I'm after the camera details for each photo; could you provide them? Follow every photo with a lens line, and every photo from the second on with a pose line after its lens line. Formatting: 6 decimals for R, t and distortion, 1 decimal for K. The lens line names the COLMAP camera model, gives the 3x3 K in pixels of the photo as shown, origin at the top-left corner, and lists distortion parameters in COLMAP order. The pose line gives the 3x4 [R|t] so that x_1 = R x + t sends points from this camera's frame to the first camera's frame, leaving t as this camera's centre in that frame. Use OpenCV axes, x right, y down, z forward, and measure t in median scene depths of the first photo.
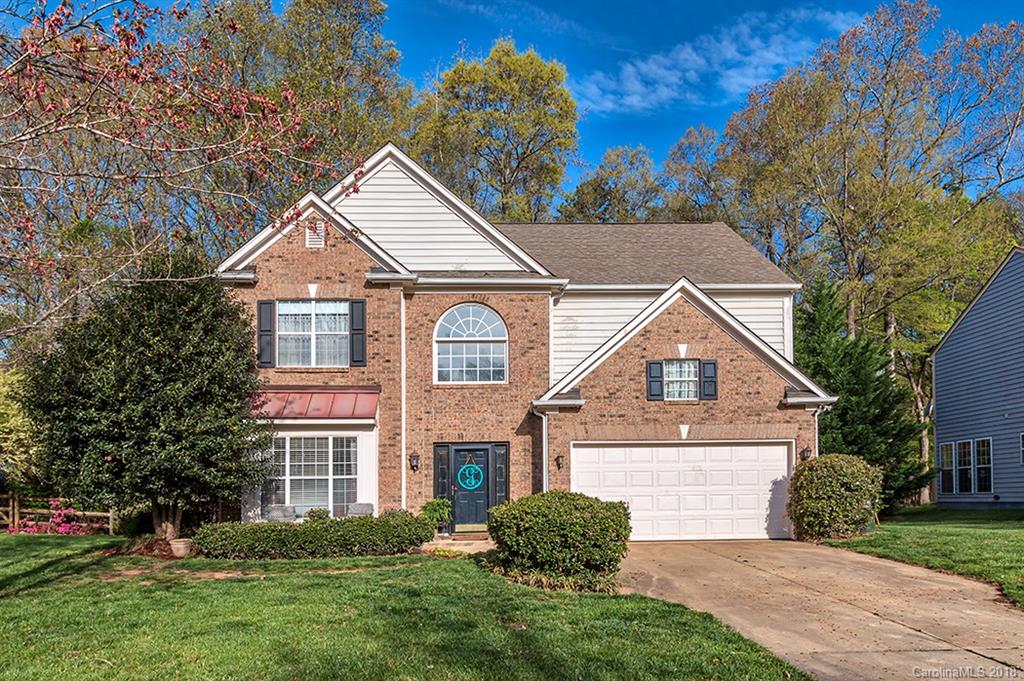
lens RADIAL K [[717.5, 0, 516.1], [0, 717.5, 408.2], [0, 0, 1]] dist [-0.001319, -0.000420]
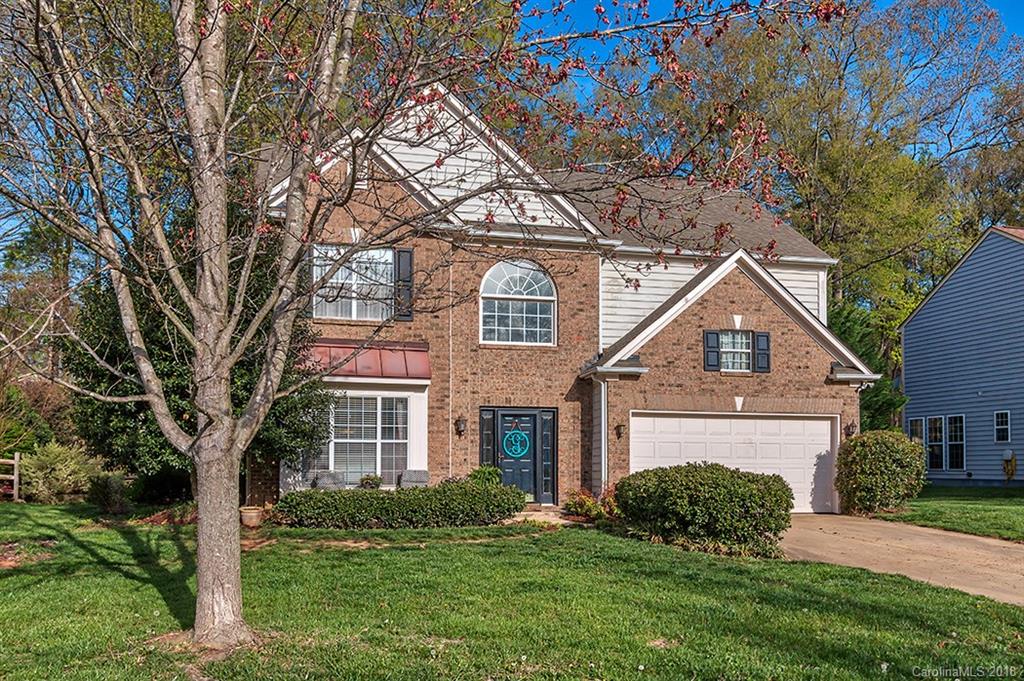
lens RADIAL K [[865.9, 0, 512.0], [0, 865.9, 340.5], [0, 0, 1]] dist [0.002910, -0.002441]
pose [[0.982143, 0.044967, 0.182684, -0.291732], [-0.041658, 0.998892, -0.021914, -0.015041], [-0.183466, 0.013913, 0.982928, -0.119765]]
